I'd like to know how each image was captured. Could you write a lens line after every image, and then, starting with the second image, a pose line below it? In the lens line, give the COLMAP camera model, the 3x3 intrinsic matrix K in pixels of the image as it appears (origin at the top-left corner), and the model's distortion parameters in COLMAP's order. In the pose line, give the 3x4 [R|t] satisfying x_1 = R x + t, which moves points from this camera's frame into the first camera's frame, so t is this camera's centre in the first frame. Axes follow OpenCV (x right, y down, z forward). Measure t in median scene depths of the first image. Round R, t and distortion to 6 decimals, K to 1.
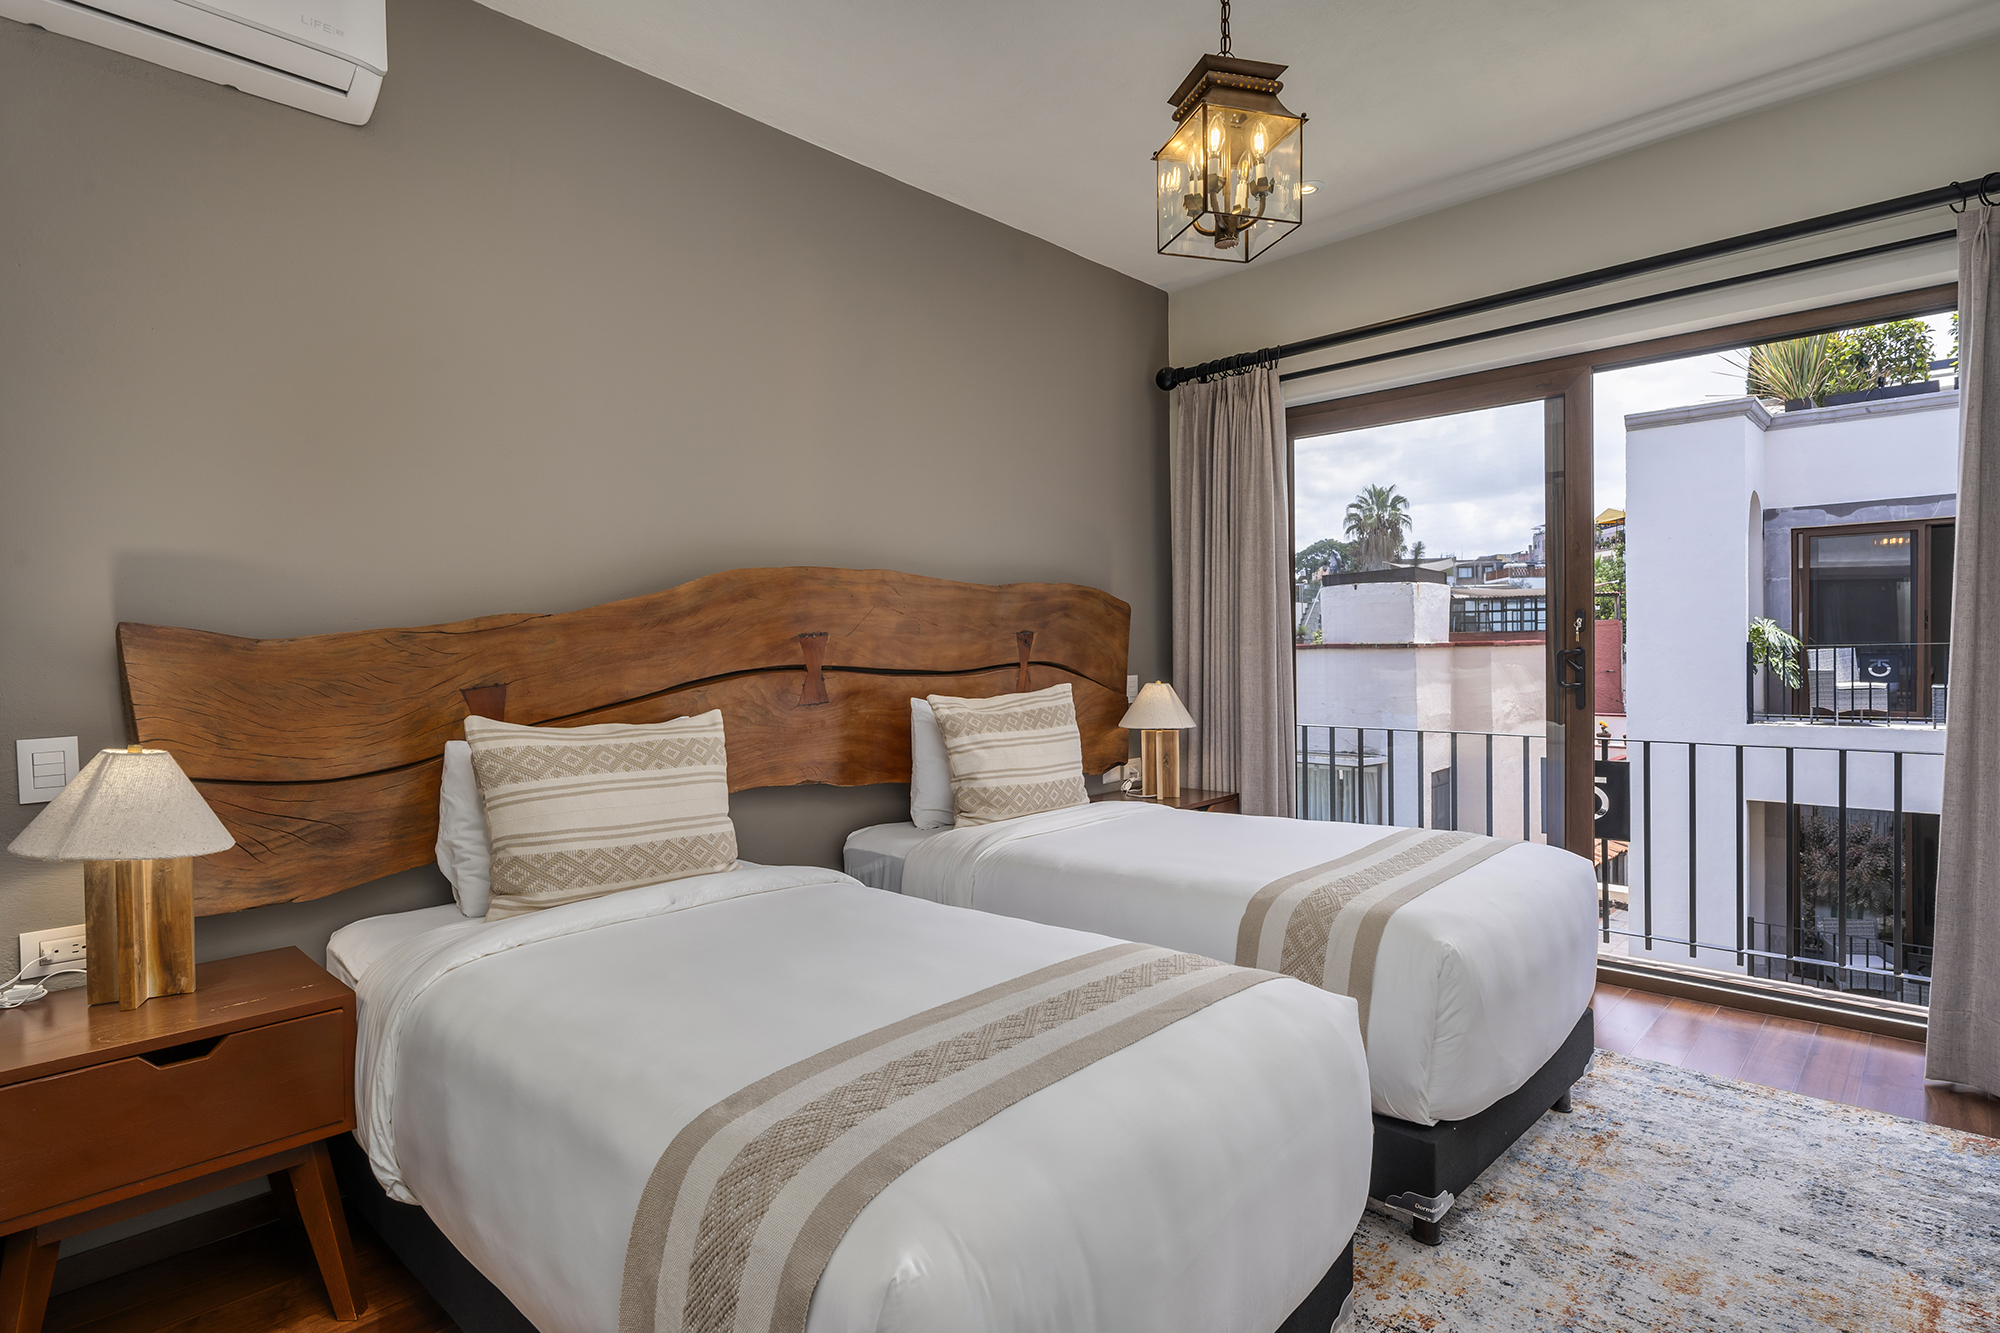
lens RADIAL K [[1058.8, 0, 1002.7], [0, 1058.8, 678.1], [0, 0, 1]] dist [0.001293, 0.002079]
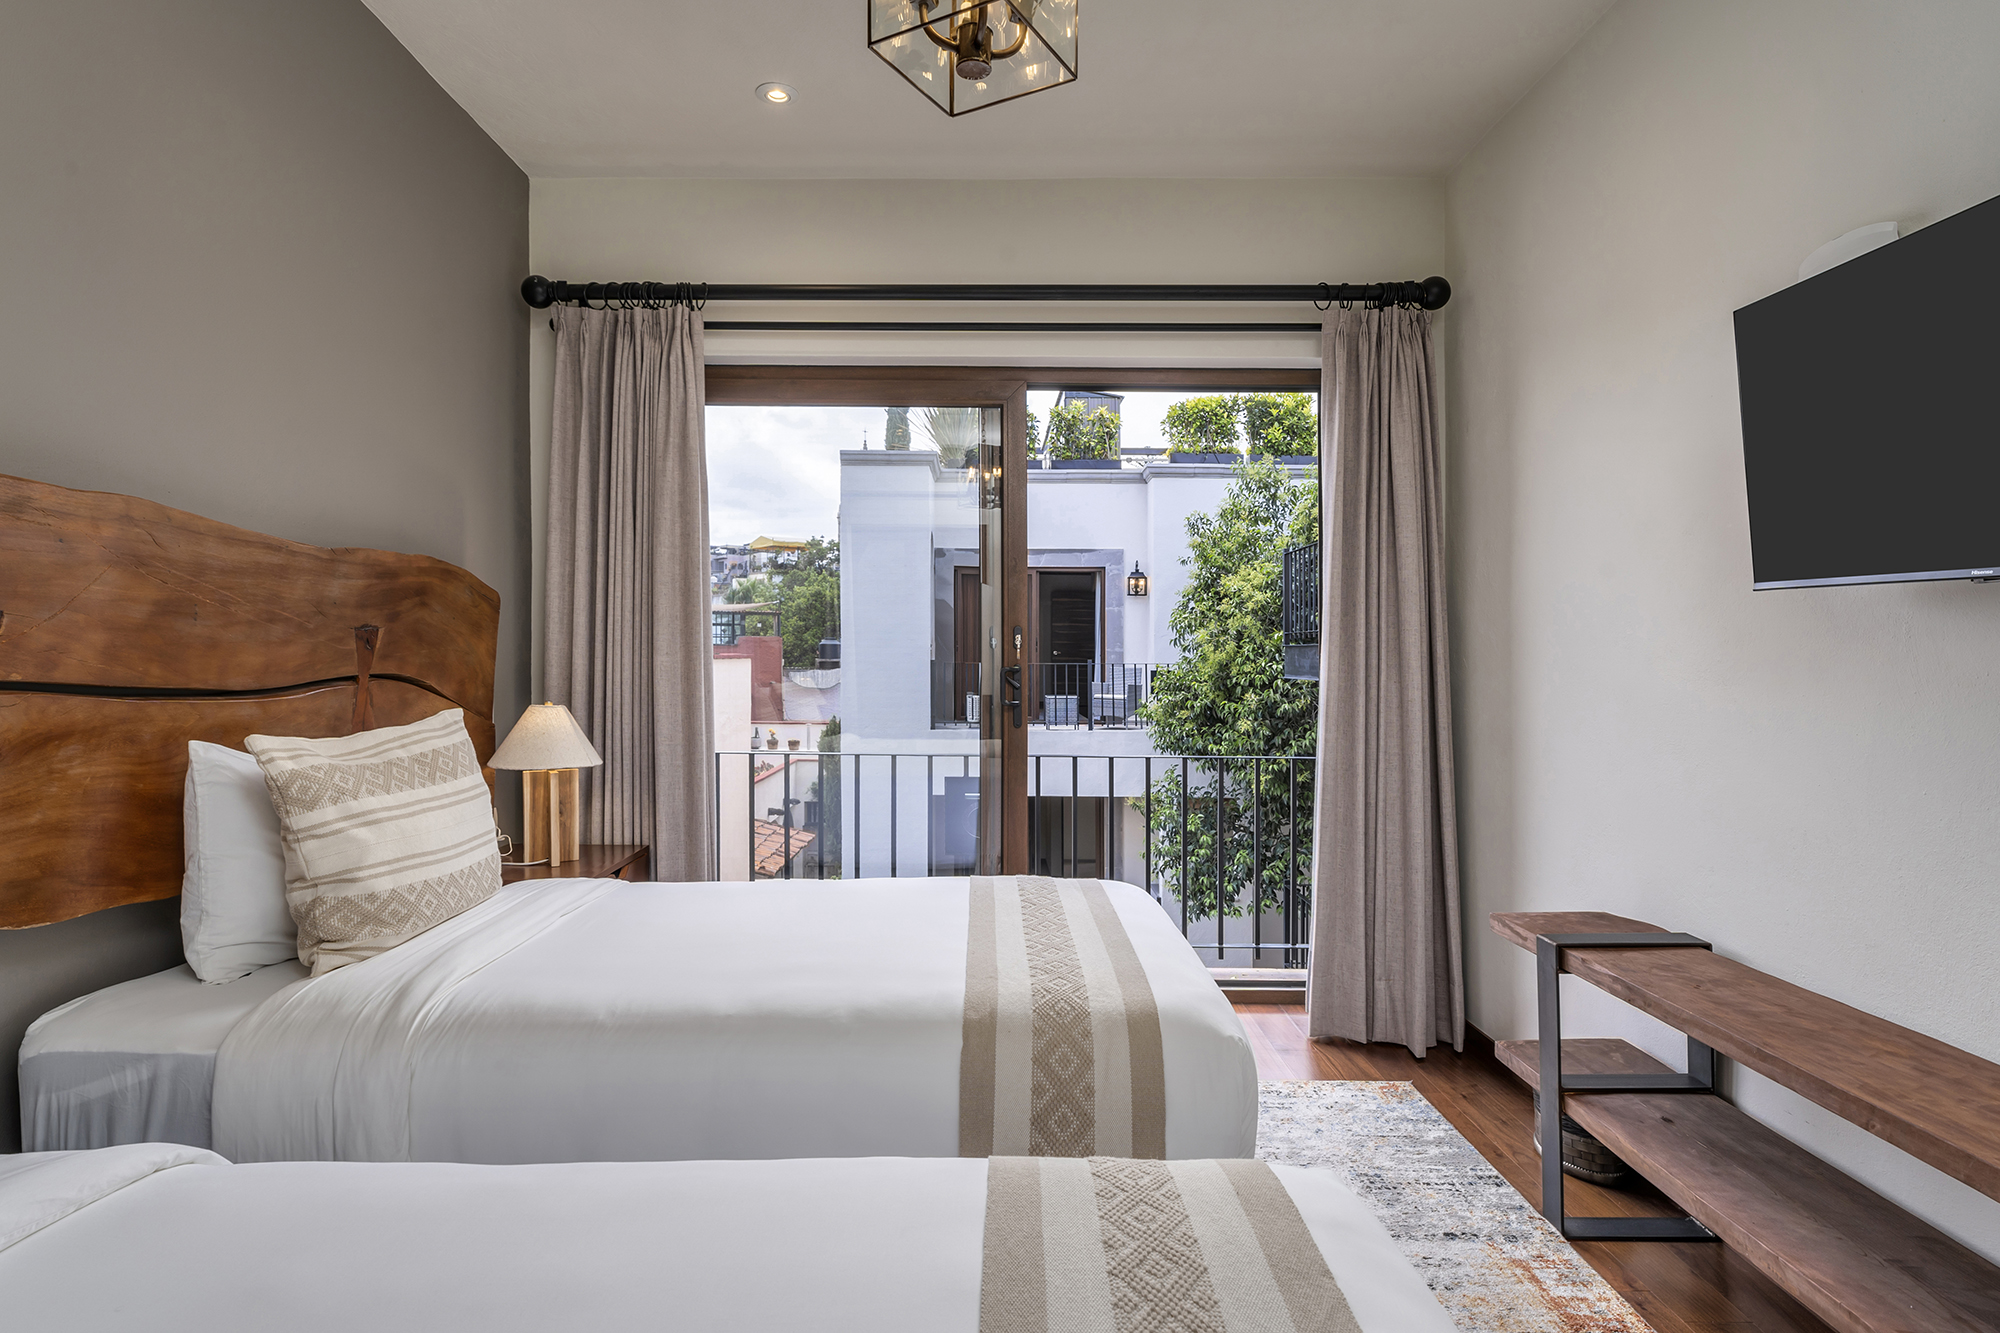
lens RADIAL K [[1058.8, 0, 1002.7], [0, 1058.8, 678.1], [0, 0, 1]] dist [0.001293, 0.002079]
pose [[0.723252, 0.006474, 0.690554, -0.153933], [0.000224, 0.999954, -0.009609, -0.007723], [-0.690584, 0.007105, 0.723217, 0.314690]]
